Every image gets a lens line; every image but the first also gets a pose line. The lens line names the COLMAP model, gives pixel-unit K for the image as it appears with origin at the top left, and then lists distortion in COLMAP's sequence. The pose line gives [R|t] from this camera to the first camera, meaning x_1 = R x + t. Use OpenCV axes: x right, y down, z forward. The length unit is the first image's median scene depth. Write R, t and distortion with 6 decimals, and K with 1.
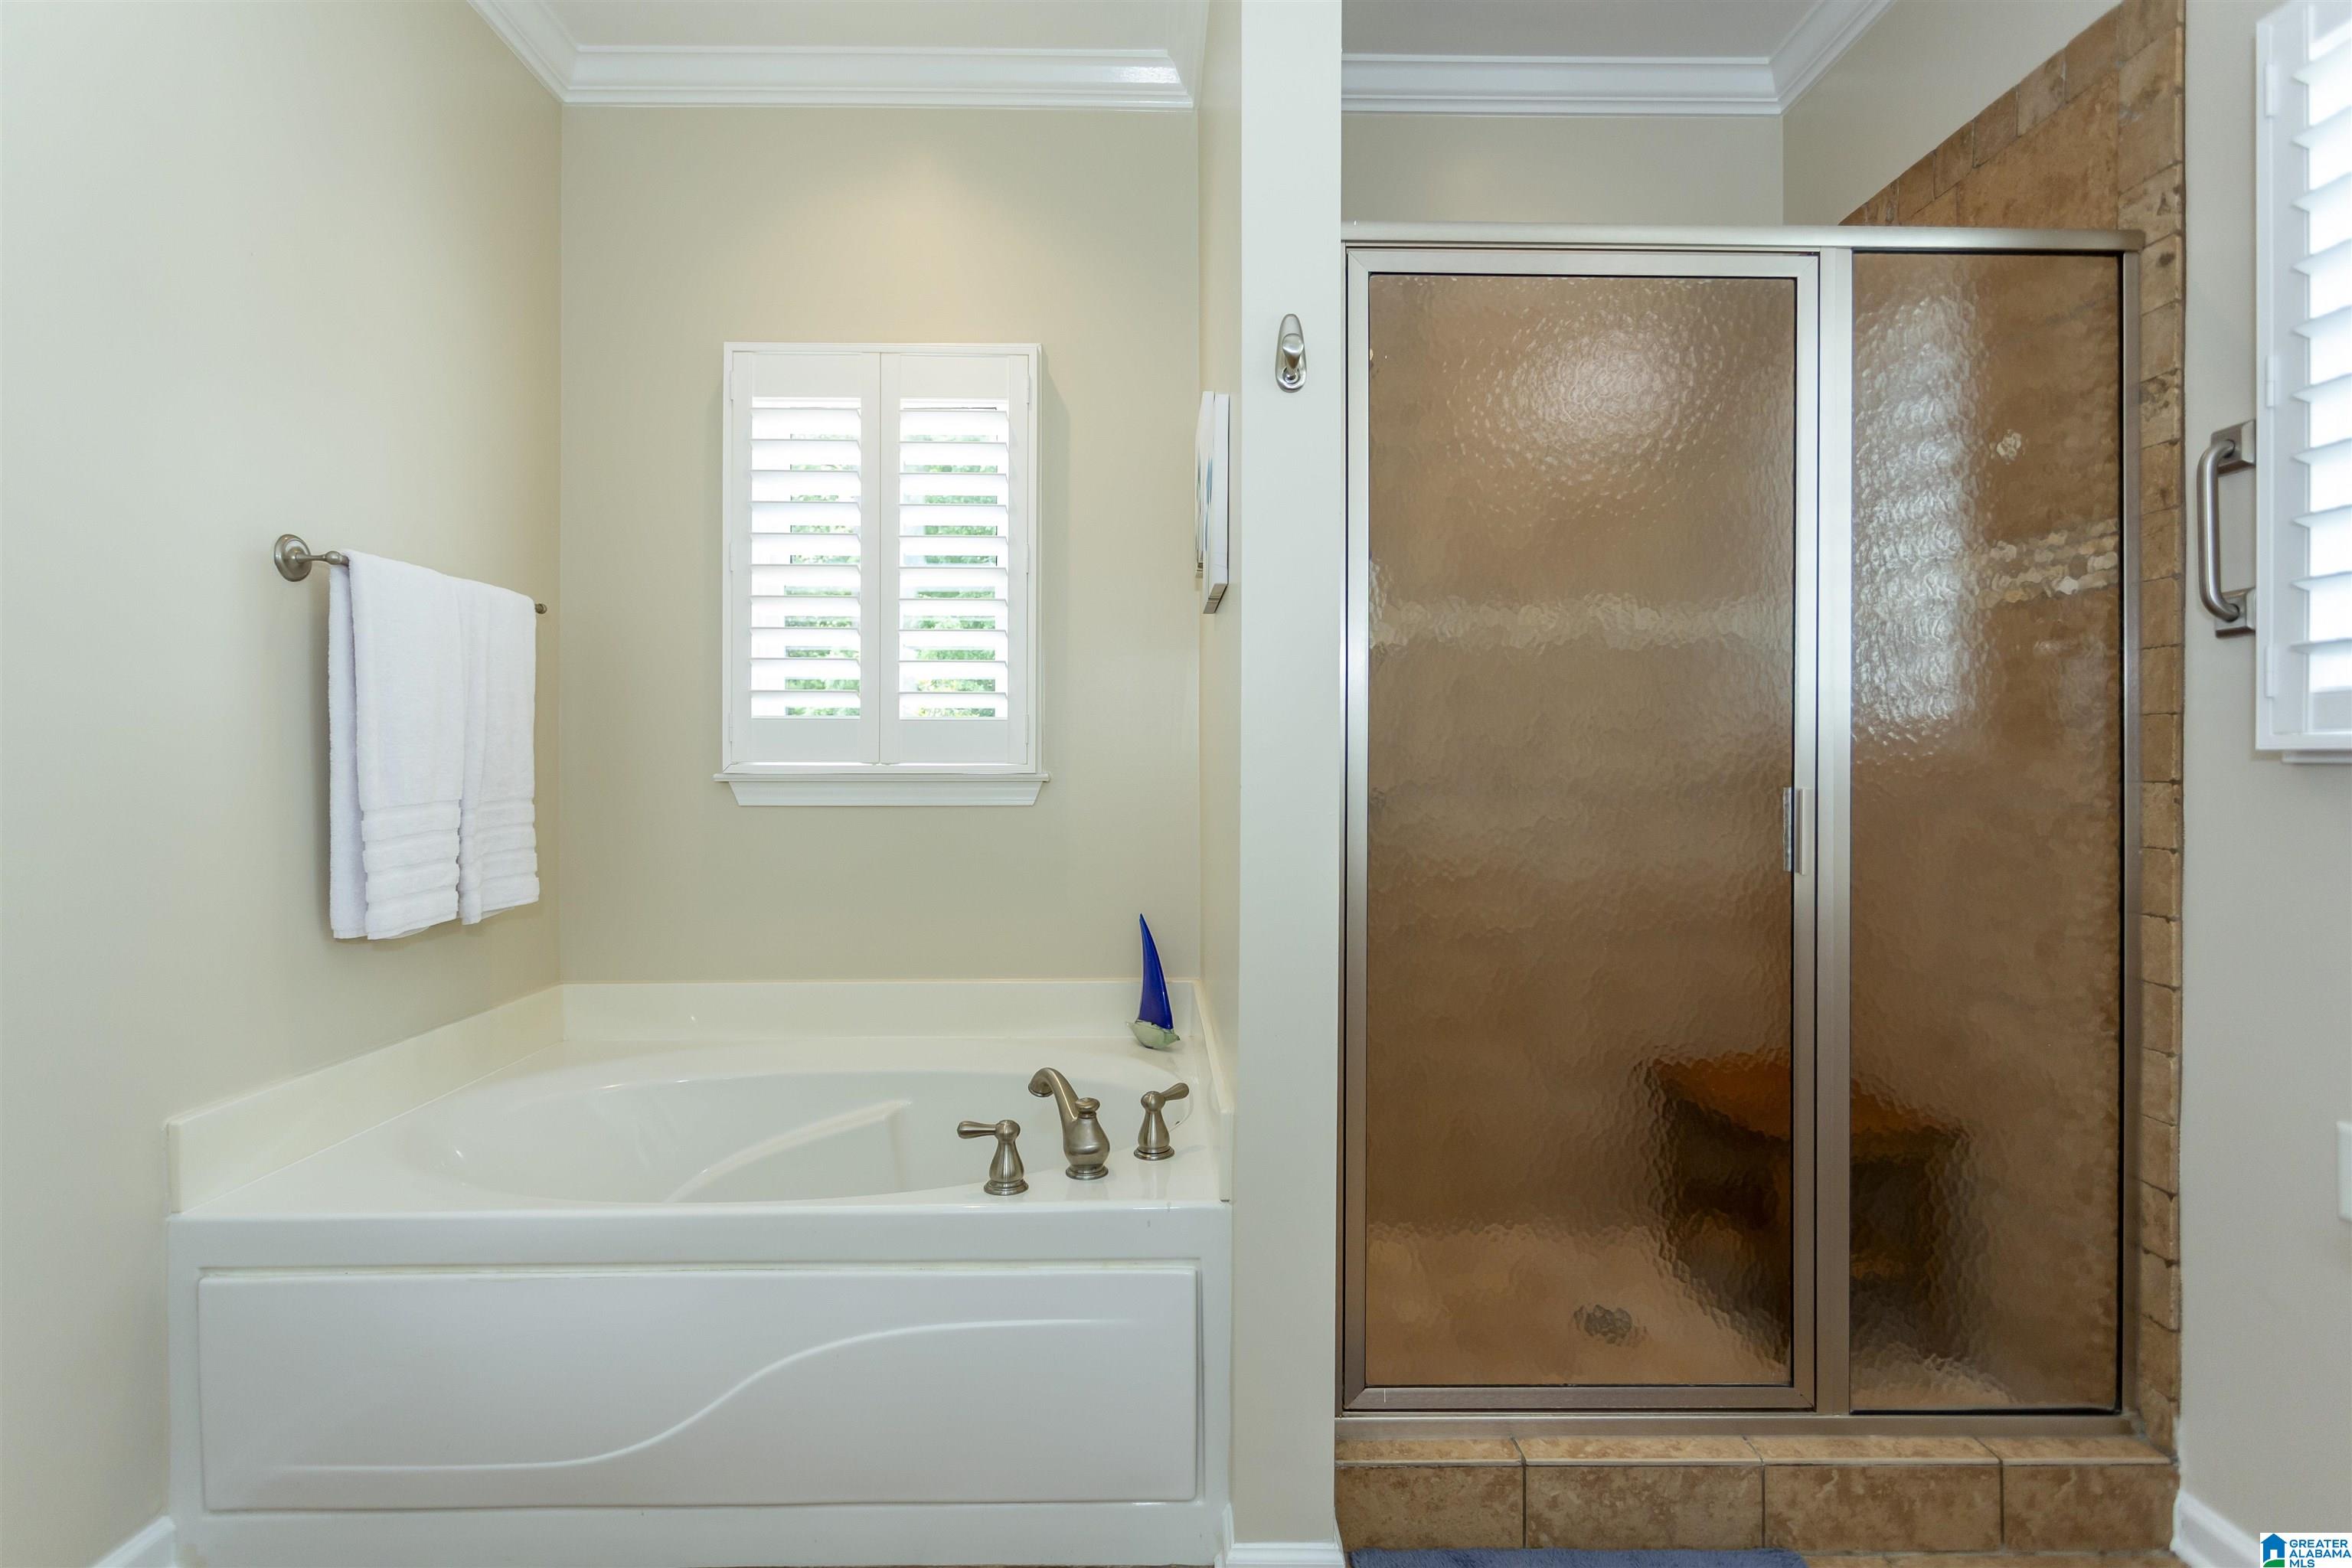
lens RADIAL K [[1111.7, 0, 1166.8], [0, 1111.7, 772.3], [0, 0, 1]] dist [-0.003026, -0.001061]
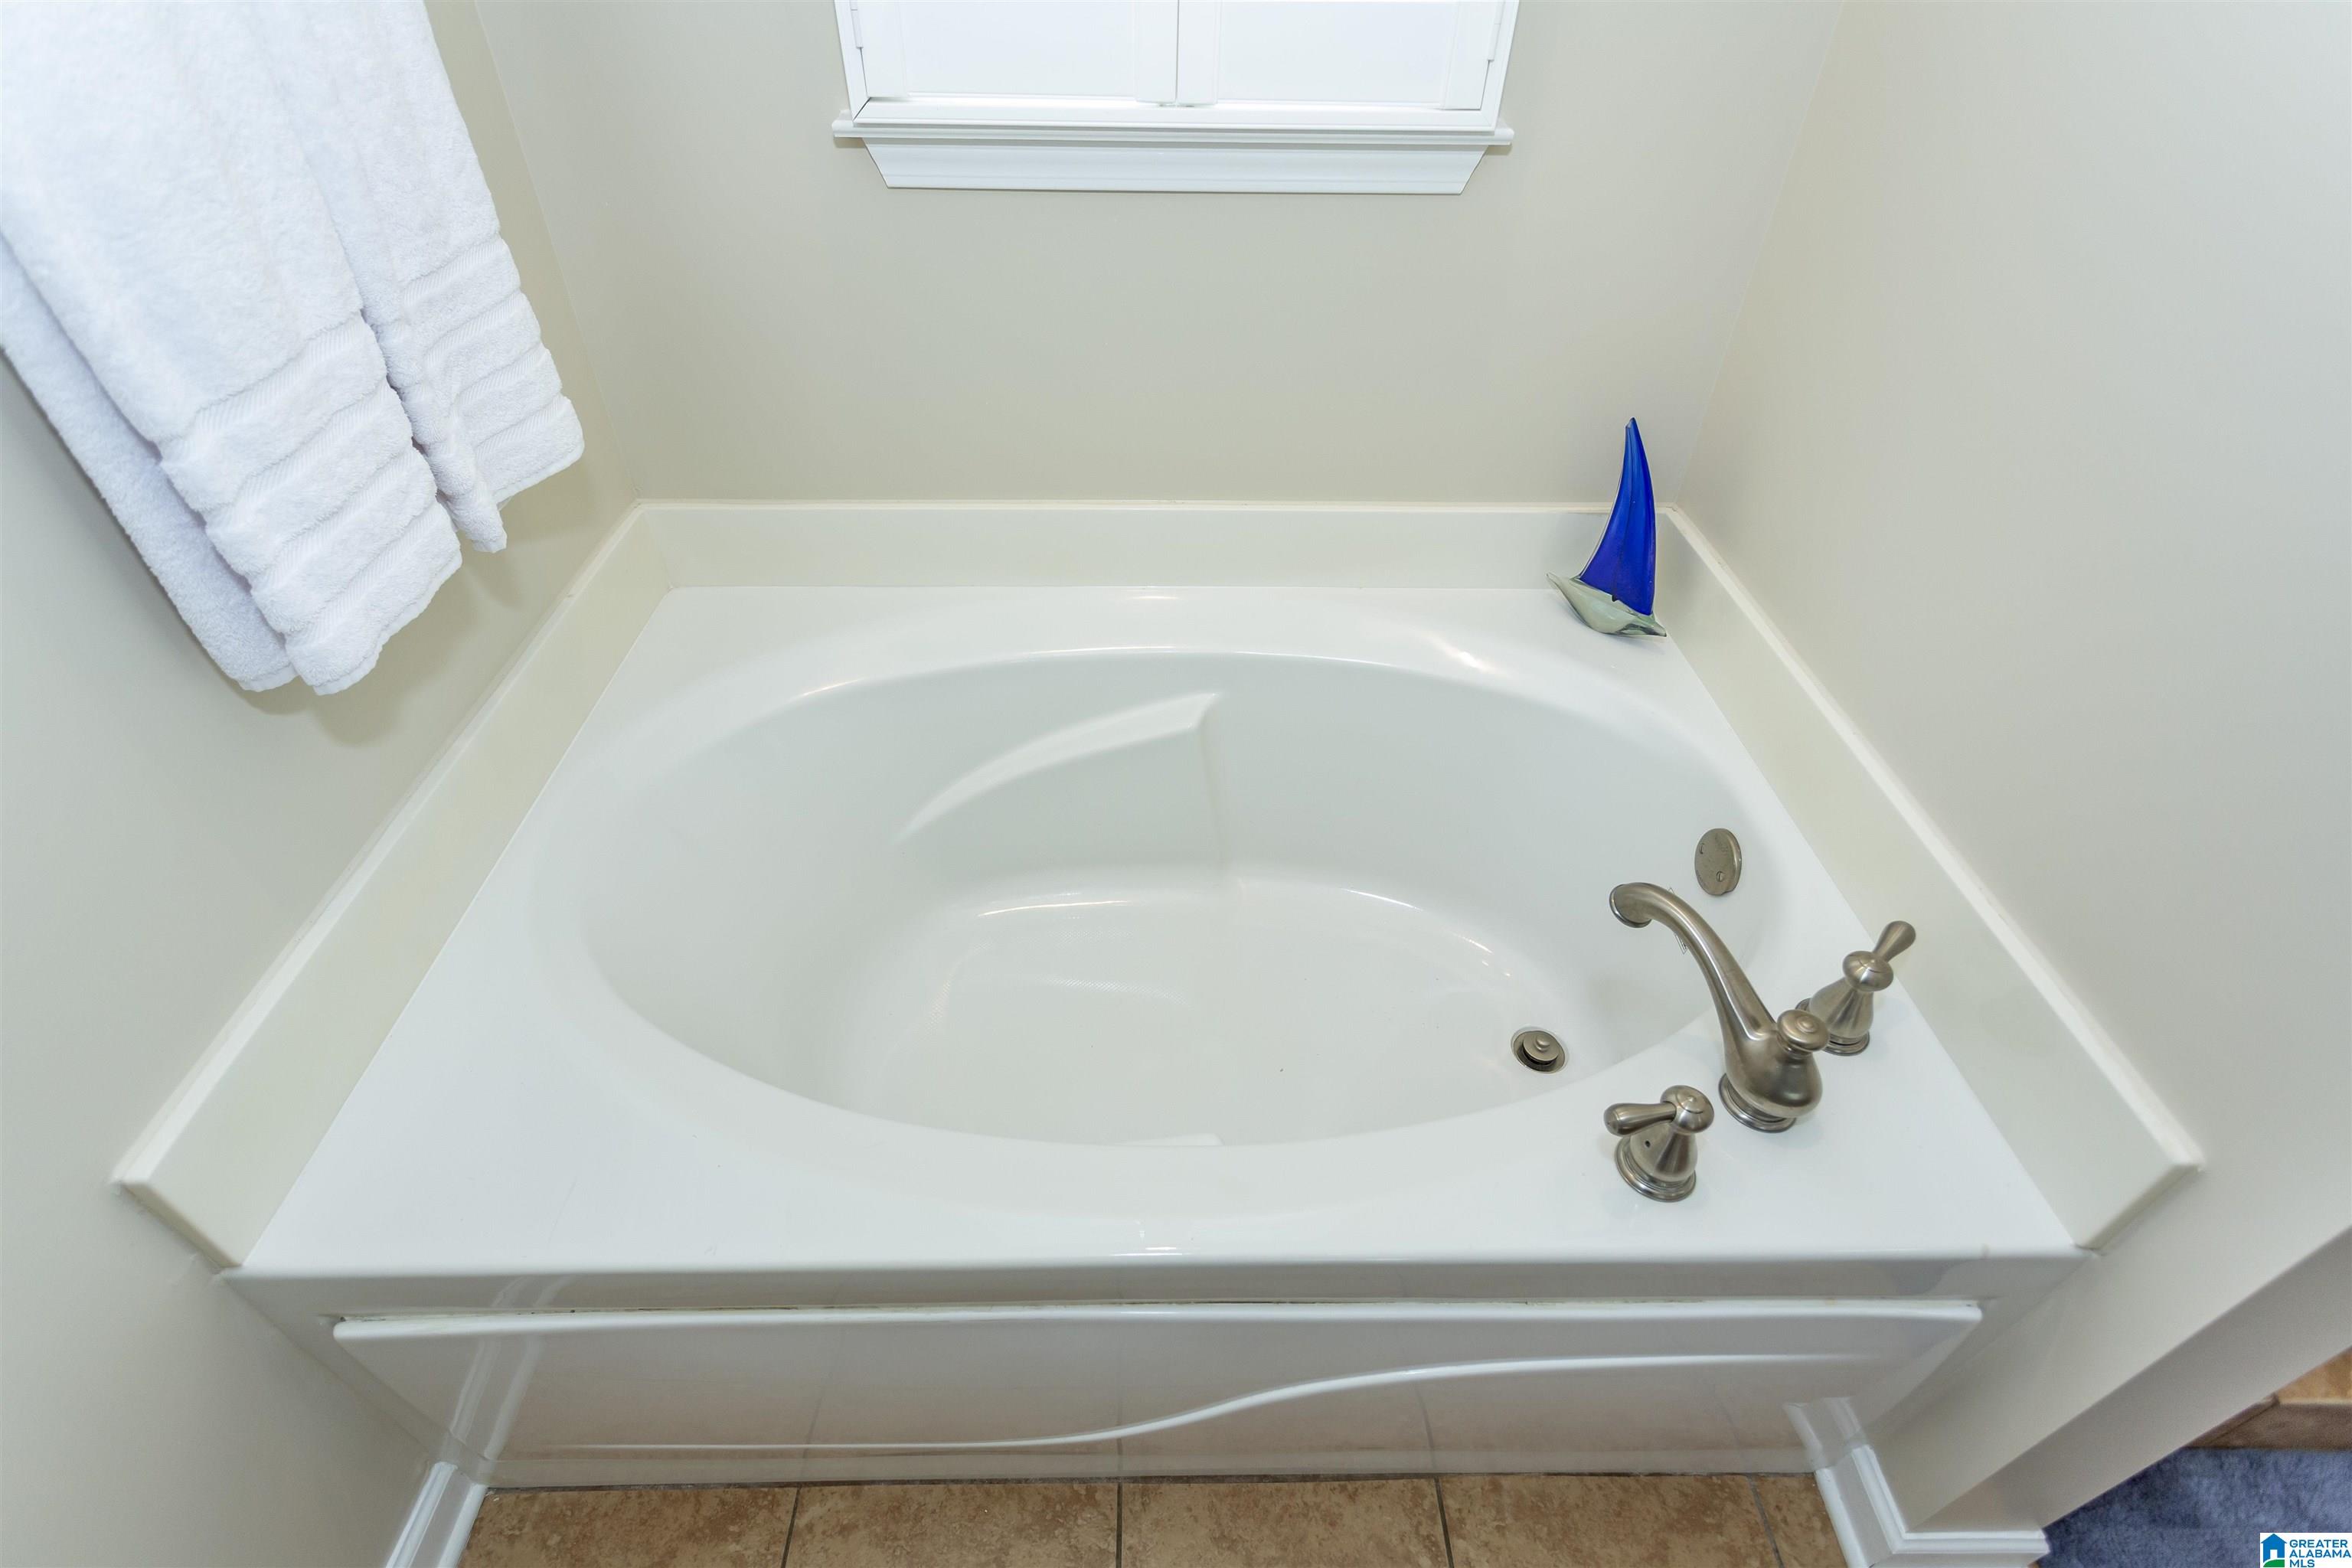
lens RADIAL K [[1111.7, 0, 1187.1], [0, 1111.7, 776.2], [0, 0, 1]] dist [-0.003026, -0.001061]
pose [[0.999841, 0.010301, 0.014577, -0.330512], [-0.017299, 0.760466, 0.649147, -0.127862], [-0.004399, -0.649296, 0.760523, 0.571498]]
